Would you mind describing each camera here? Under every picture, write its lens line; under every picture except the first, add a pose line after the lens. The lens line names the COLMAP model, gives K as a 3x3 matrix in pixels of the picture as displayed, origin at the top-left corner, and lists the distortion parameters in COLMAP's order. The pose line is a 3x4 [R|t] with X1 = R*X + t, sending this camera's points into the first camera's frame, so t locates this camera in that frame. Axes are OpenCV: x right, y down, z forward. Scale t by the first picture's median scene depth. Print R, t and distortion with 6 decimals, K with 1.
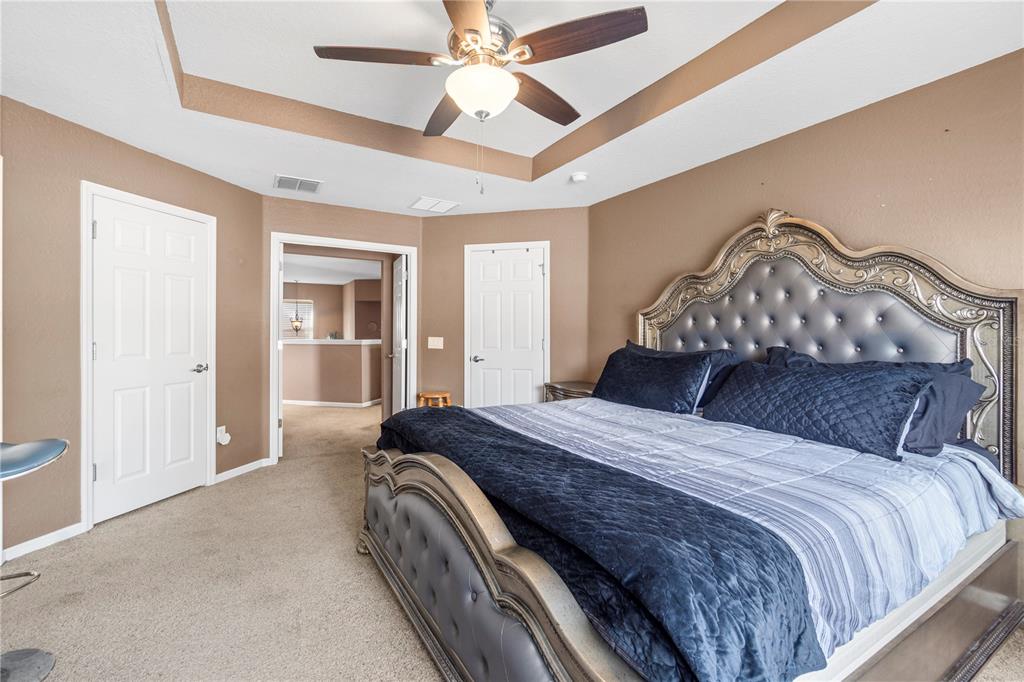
lens RADIAL K [[443.8, 0, 510.6], [0, 443.8, 334.2], [0, 0, 1]] dist [-0.008283, 0.000530]
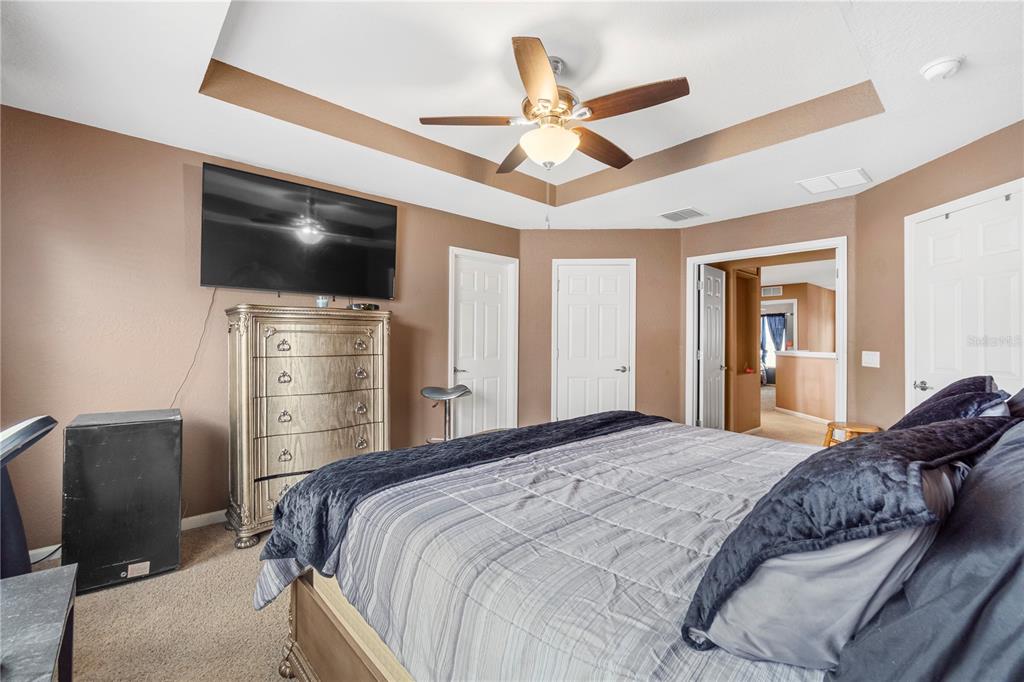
lens RADIAL K [[443.8, 0, 511.9], [0, 443.8, 341.3], [0, 0, 1]] dist [-0.008283, 0.000530]
pose [[0.196716, 0.001022, -0.980460, 0.485885], [-0.007204, 0.999974, -0.000403, -0.005954], [0.980434, 0.007142, 0.196718, 0.299275]]
